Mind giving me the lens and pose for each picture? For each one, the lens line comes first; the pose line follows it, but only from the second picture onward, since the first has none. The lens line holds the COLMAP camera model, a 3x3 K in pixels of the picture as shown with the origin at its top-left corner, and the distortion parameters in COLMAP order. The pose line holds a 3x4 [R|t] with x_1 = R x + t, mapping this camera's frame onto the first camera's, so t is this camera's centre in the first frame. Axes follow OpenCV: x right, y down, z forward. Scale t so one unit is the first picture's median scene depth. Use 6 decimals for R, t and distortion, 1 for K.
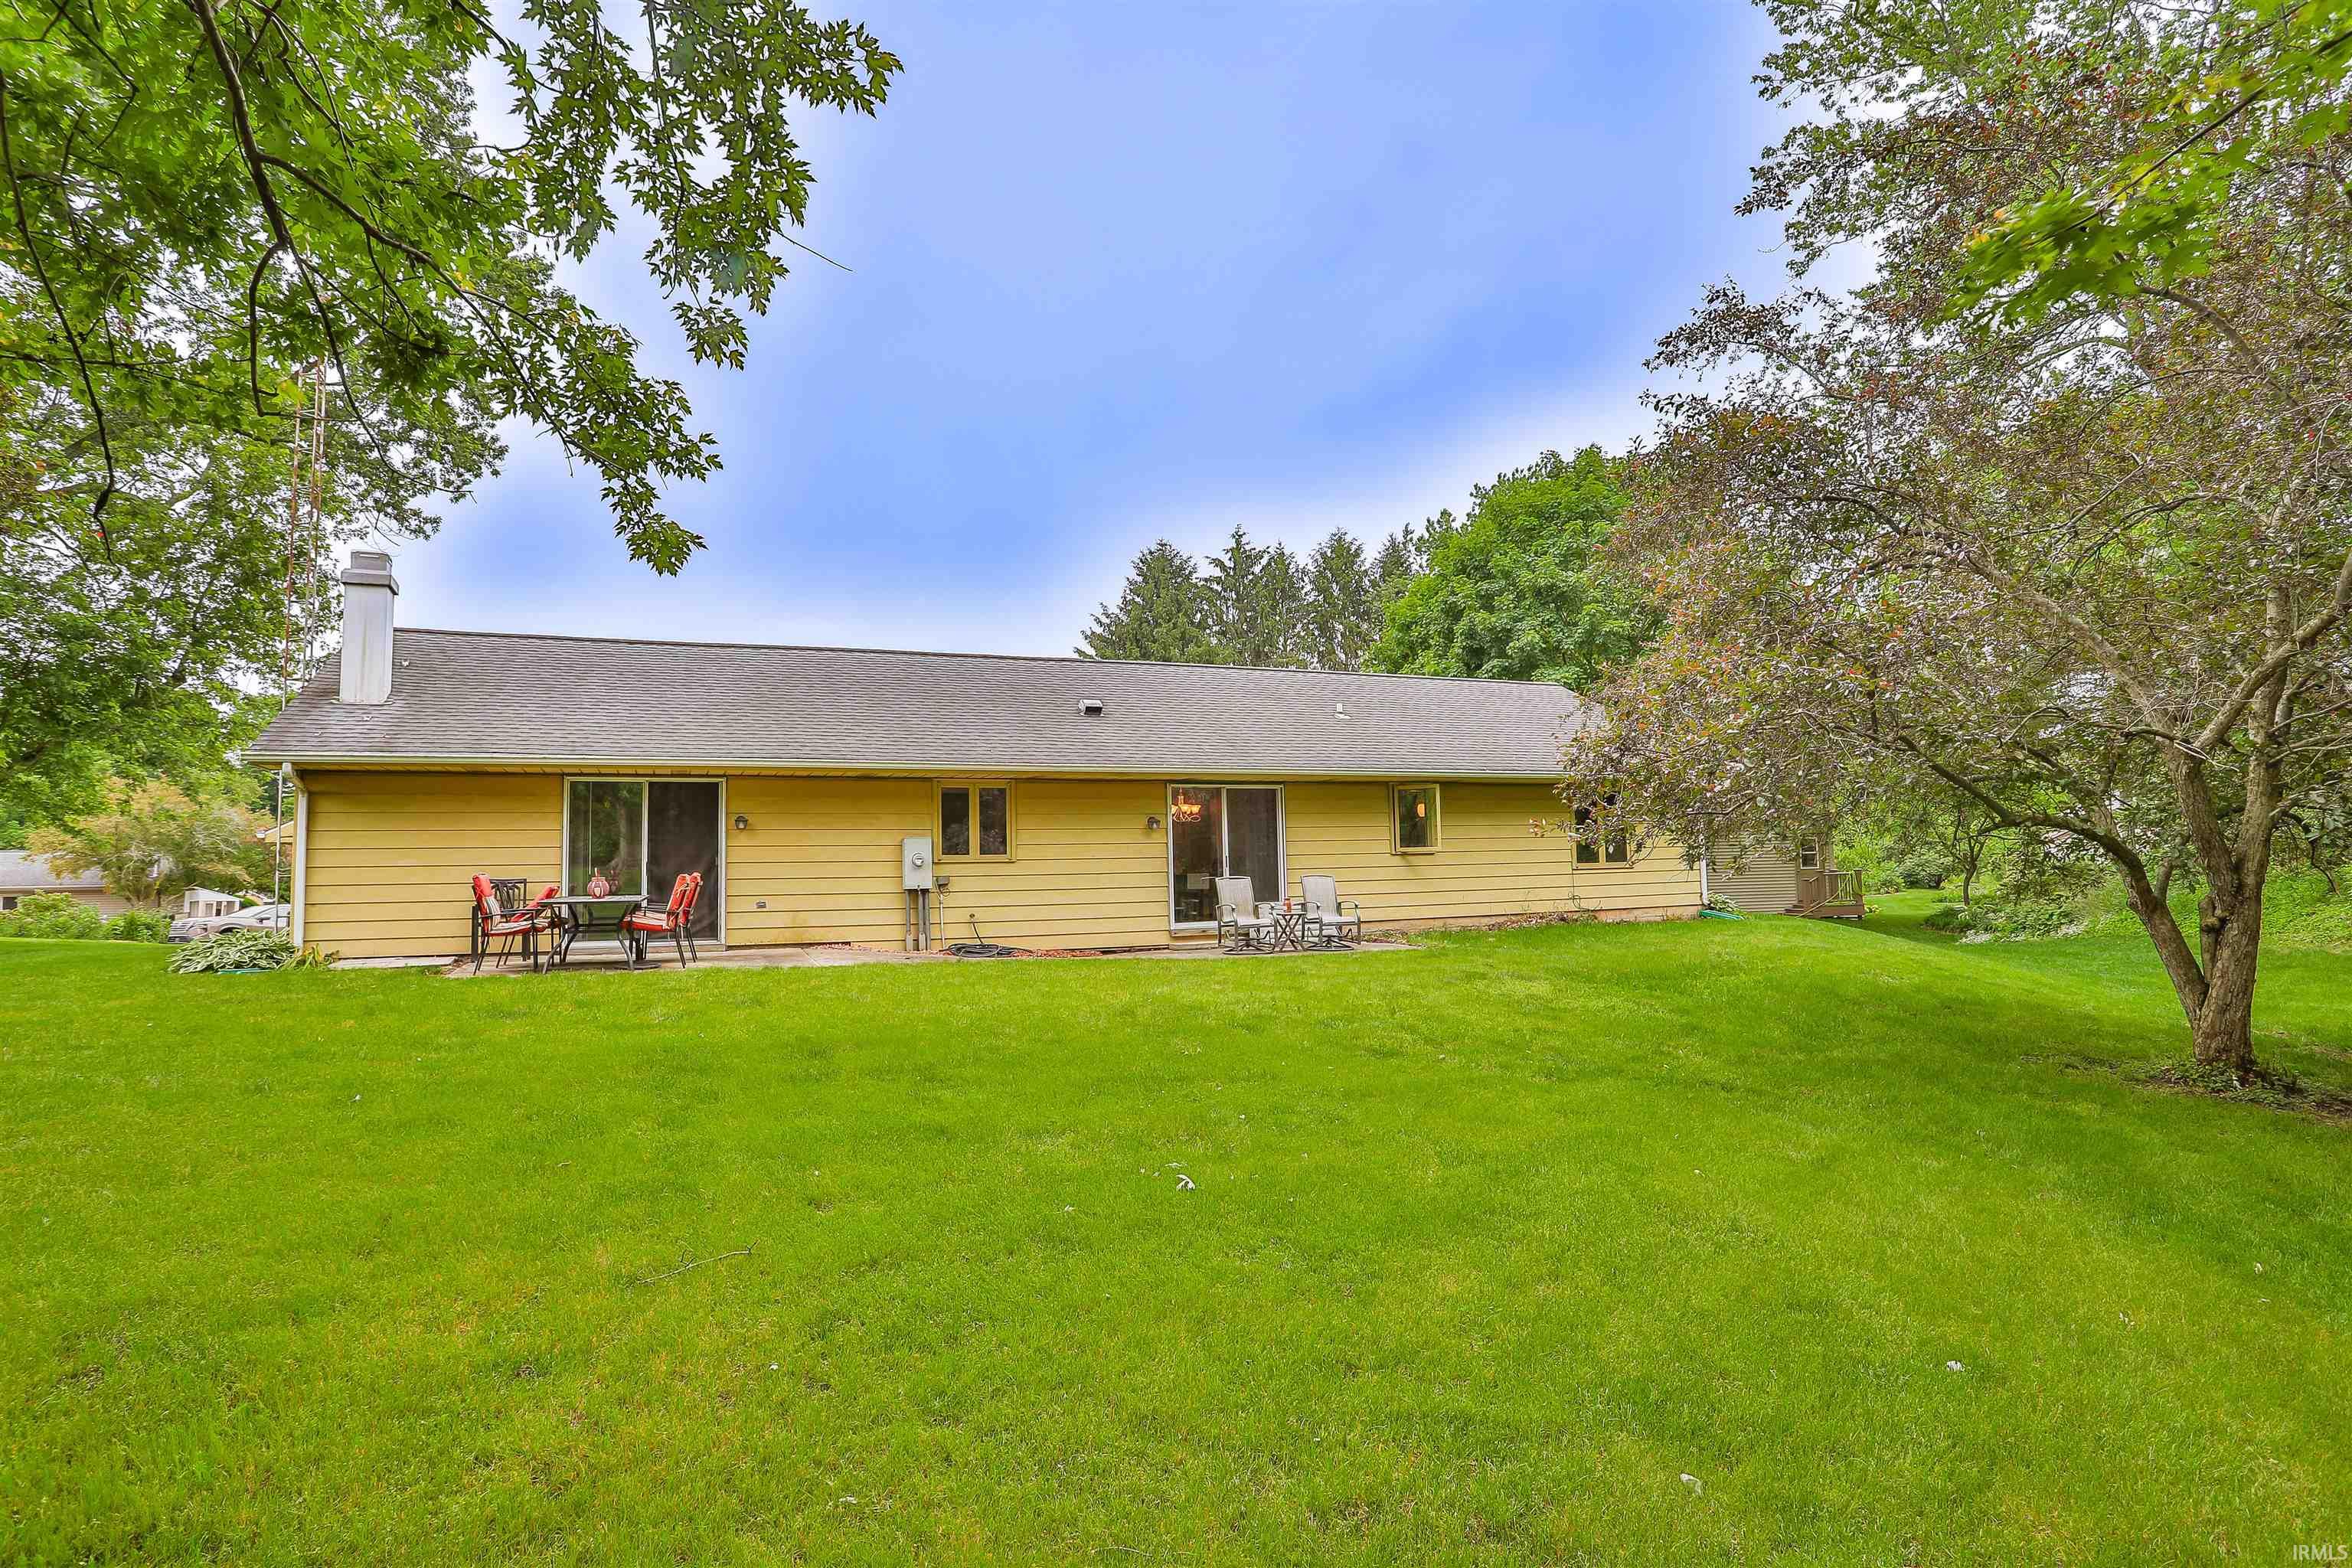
lens RADIAL K [[1145.7, 0, 1153.2], [0, 1145.7, 777.5], [0, 0, 1]] dist [-0.087751, 0.049961]
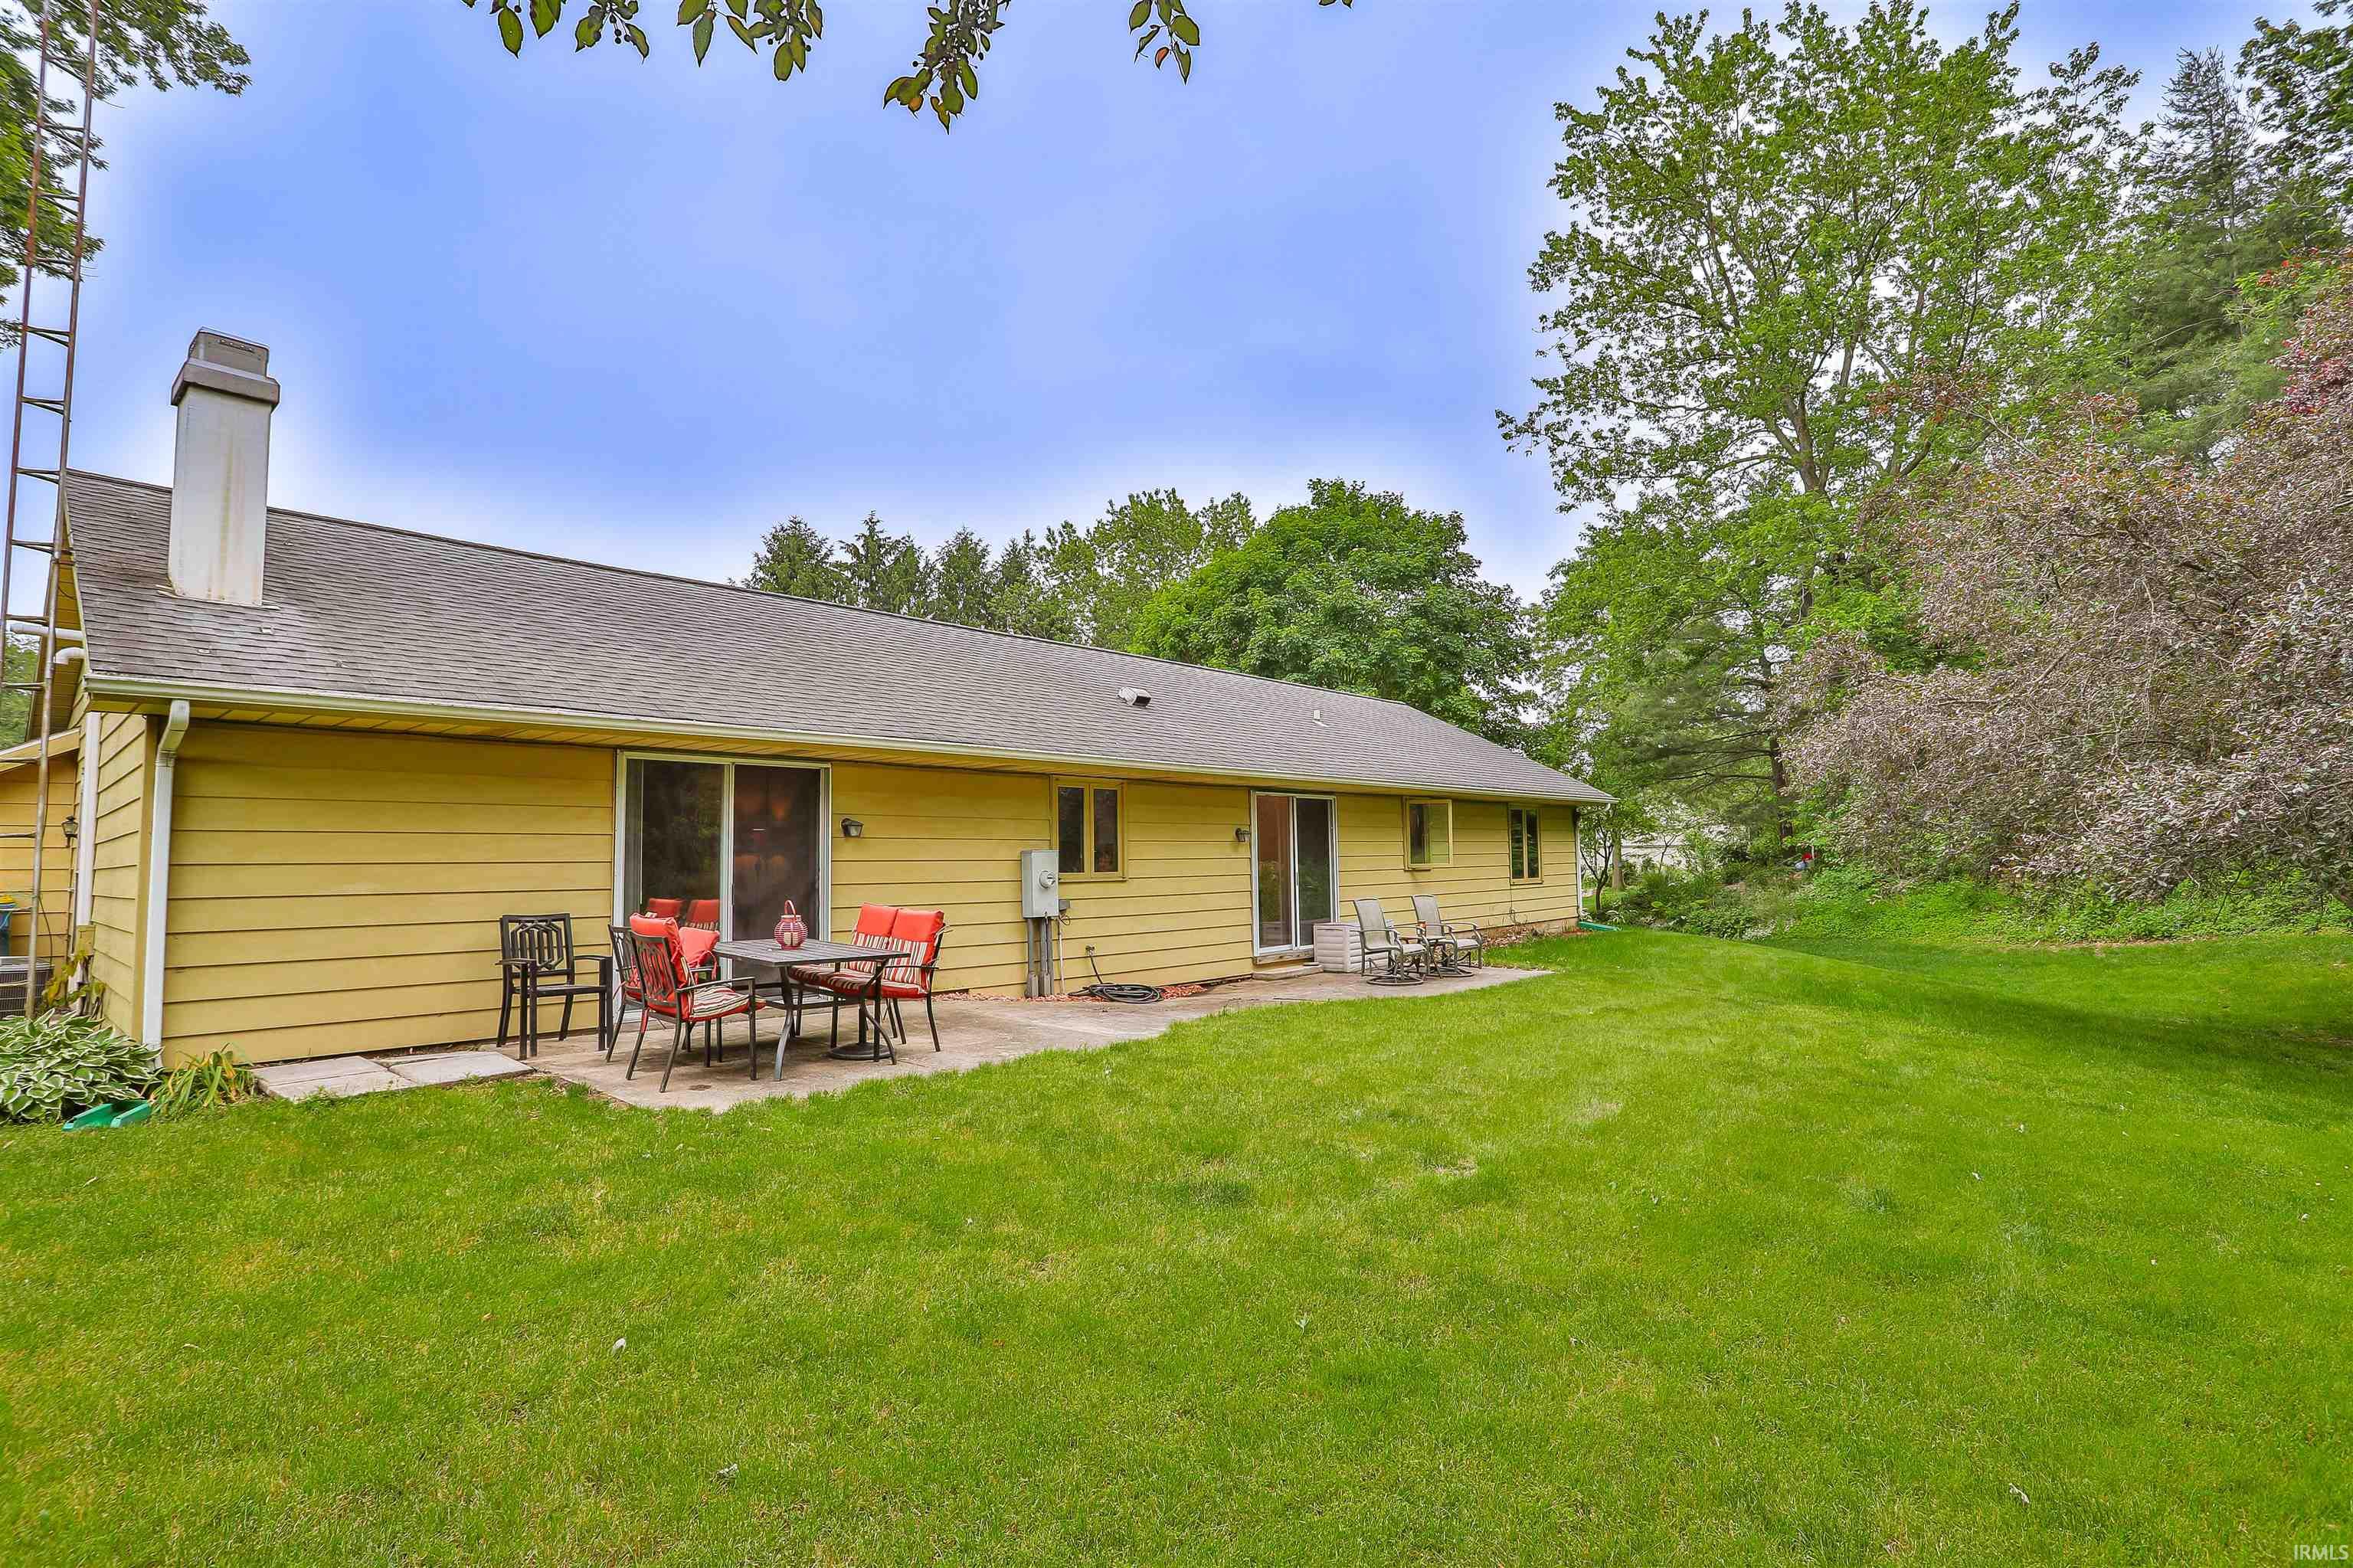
lens RADIAL K [[1146.2, 0, 1153.7], [0, 1146.2, 777.5], [0, 0, 1]] dist [-0.087751, 0.049961]
pose [[0.903757, 0.036464, 0.426491, -0.417127], [-0.033575, 0.999334, -0.014292, 0.010537], [-0.426728, -0.001404, 0.904379, 0.233686]]
